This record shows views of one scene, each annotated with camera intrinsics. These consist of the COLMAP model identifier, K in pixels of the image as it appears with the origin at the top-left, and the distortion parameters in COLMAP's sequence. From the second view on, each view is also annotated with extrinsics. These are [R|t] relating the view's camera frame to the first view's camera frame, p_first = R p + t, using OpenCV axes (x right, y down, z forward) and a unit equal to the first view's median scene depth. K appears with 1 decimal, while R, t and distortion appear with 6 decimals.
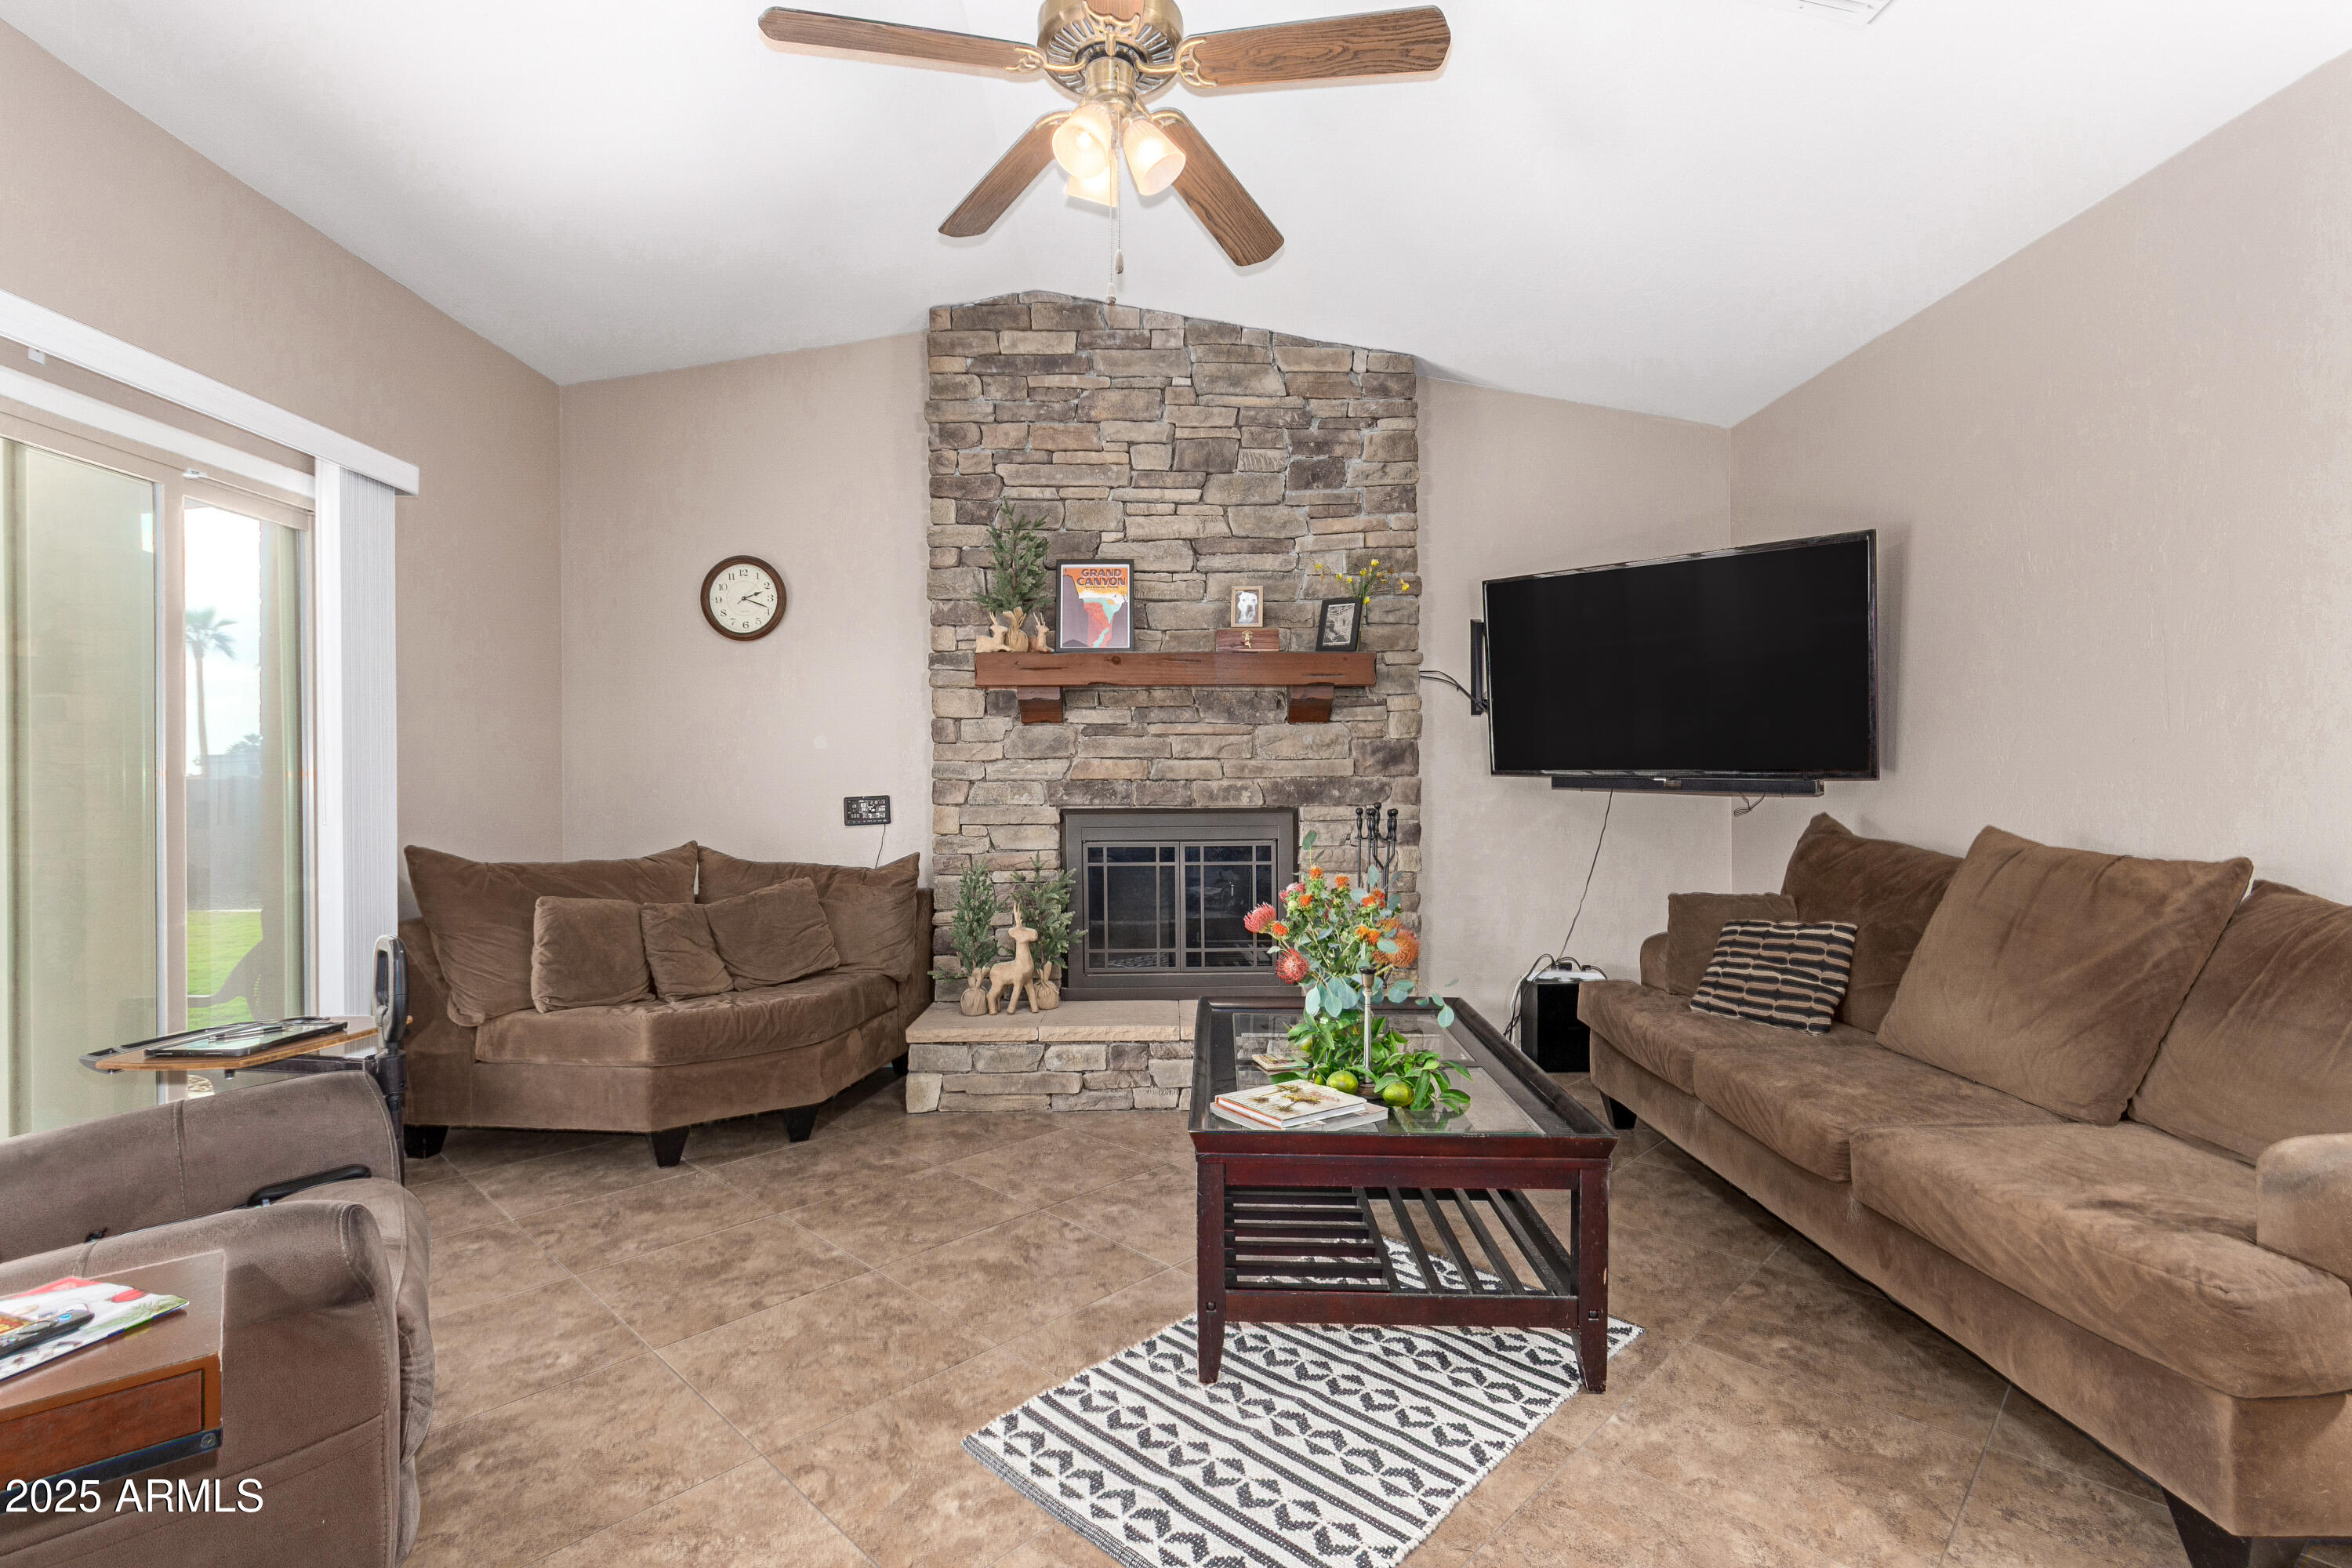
lens RADIAL K [[1105.1, 0, 1180.8], [0, 1105.1, 782.8], [0, 0, 1]] dist [0.001445, 0.000962]
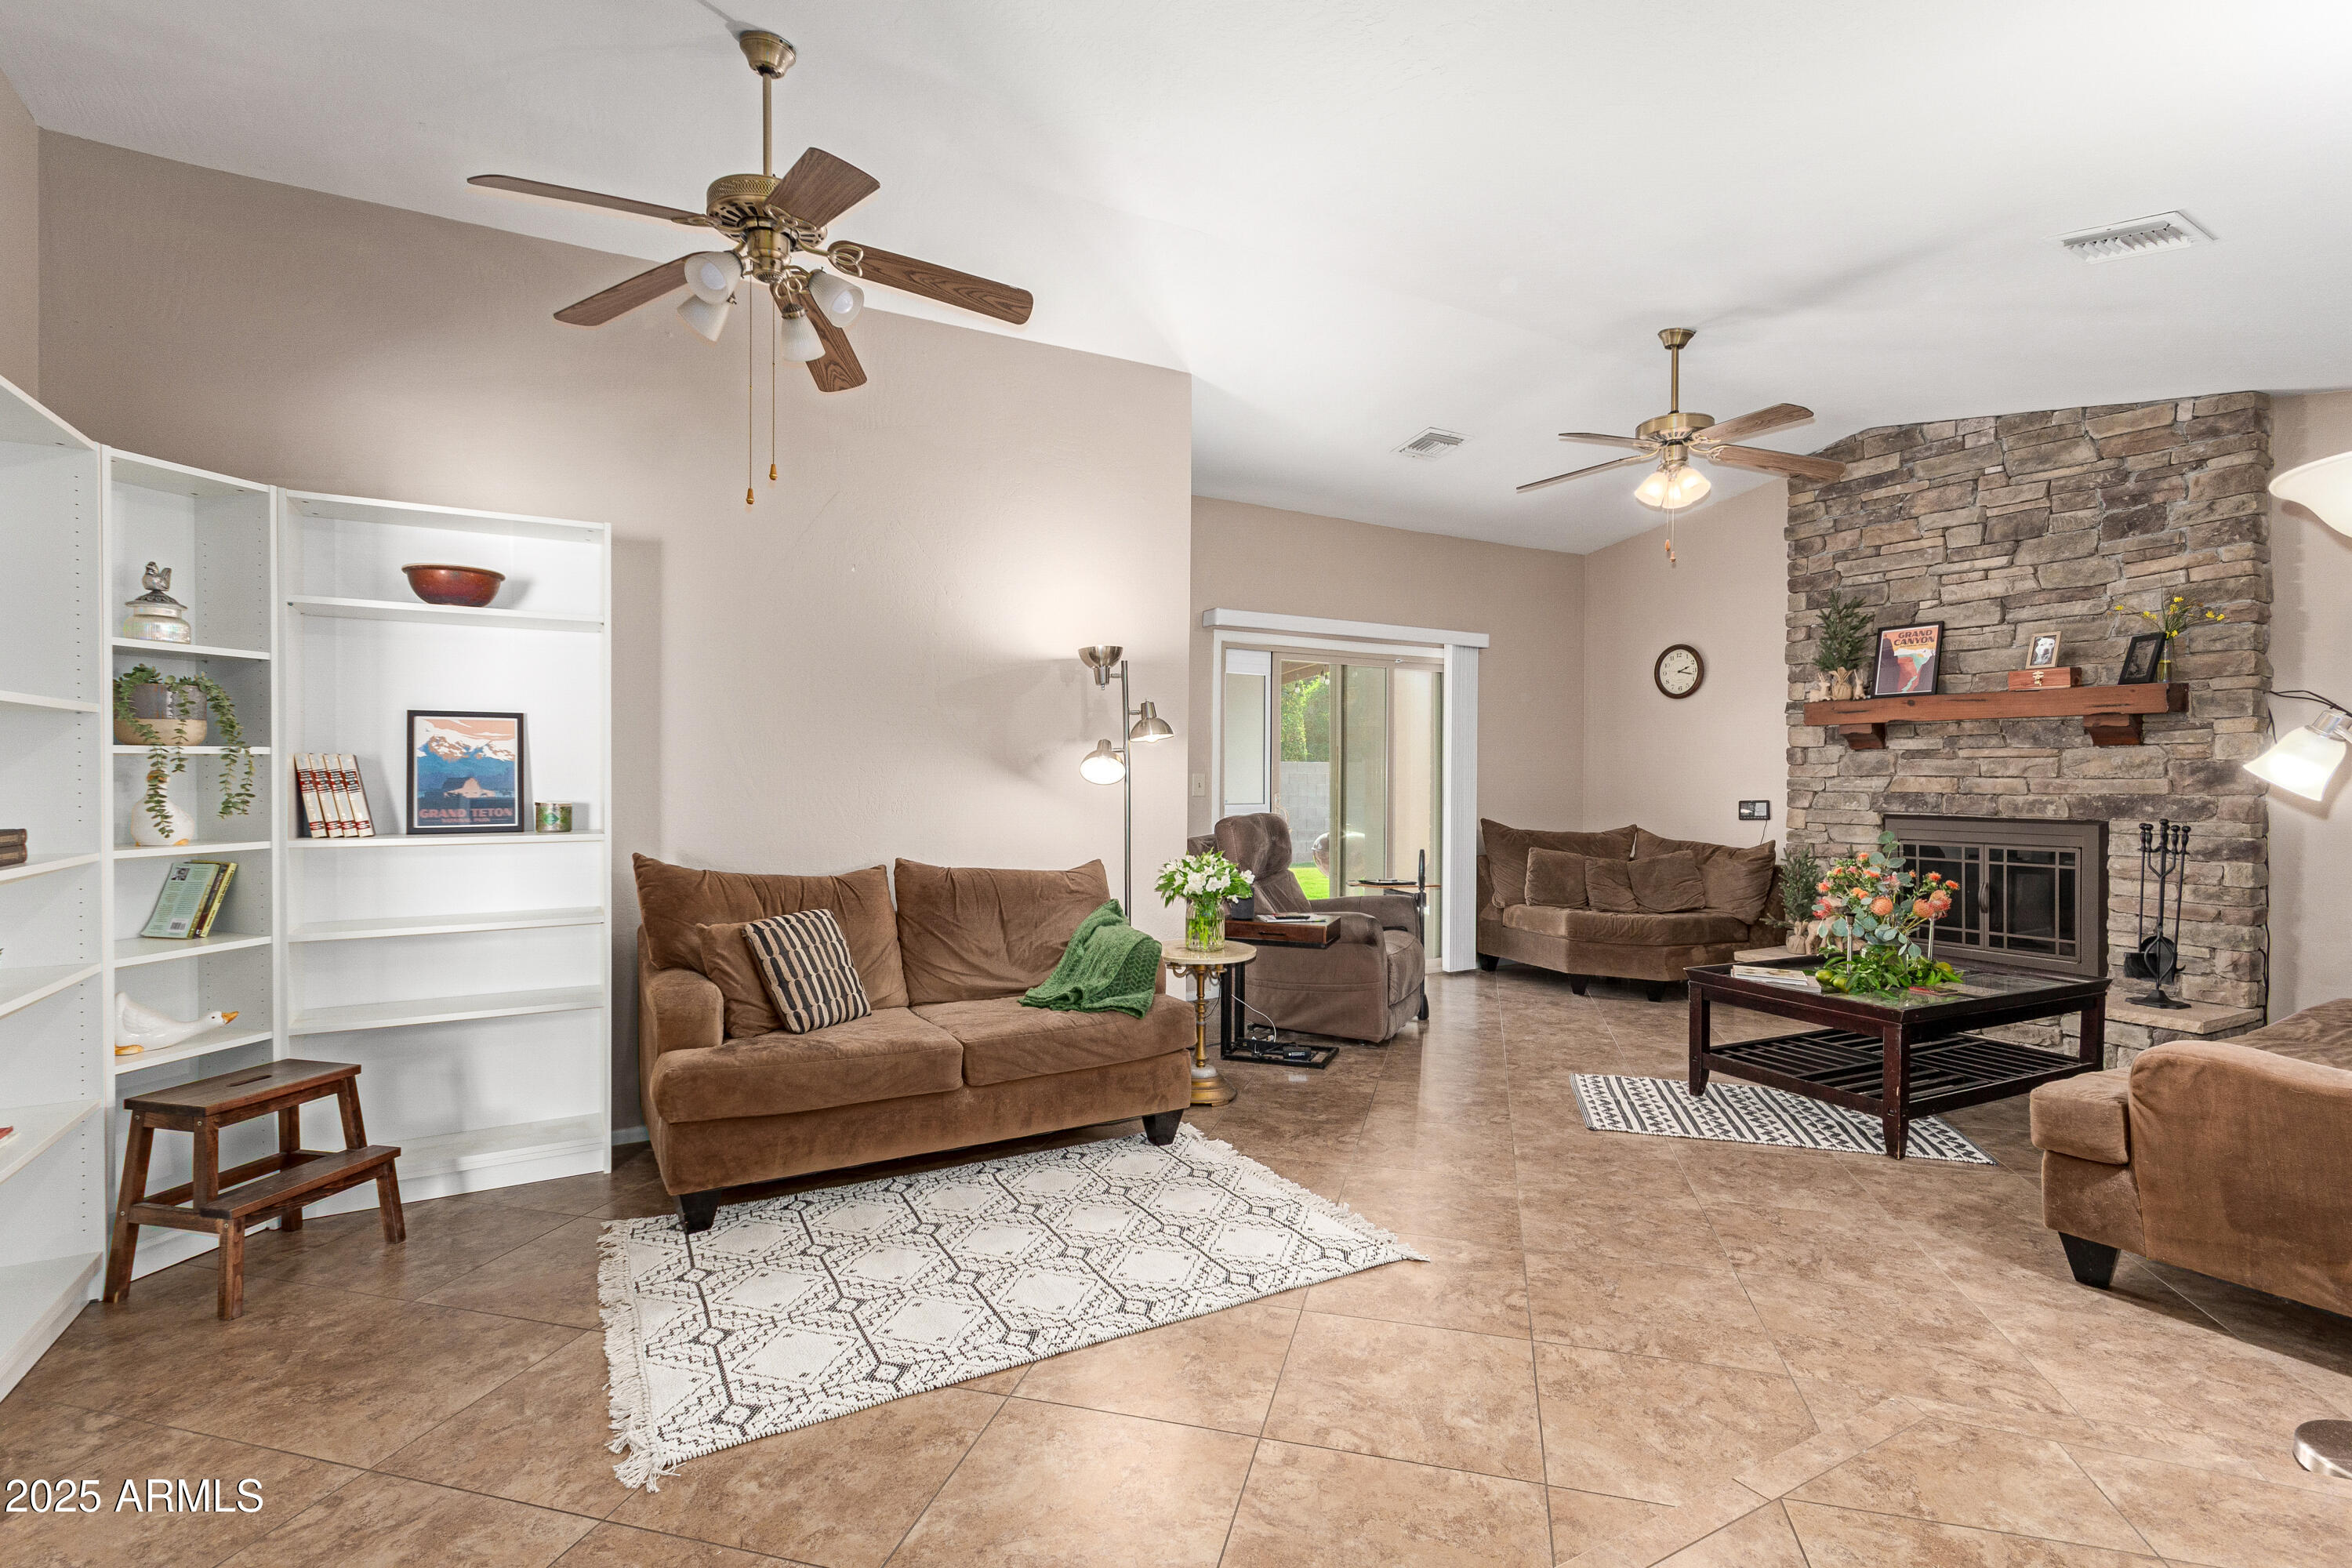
lens RADIAL K [[1105.1, 0, 1179.0], [0, 1105.1, 783.1], [0, 0, 1]] dist [0.001445, 0.000962]
pose [[0.493755, 0.013825, -0.869491, 0.628999], [-0.008658, 0.999902, 0.010982, -0.020831], [0.869558, 0.002106, 0.493827, -0.393411]]
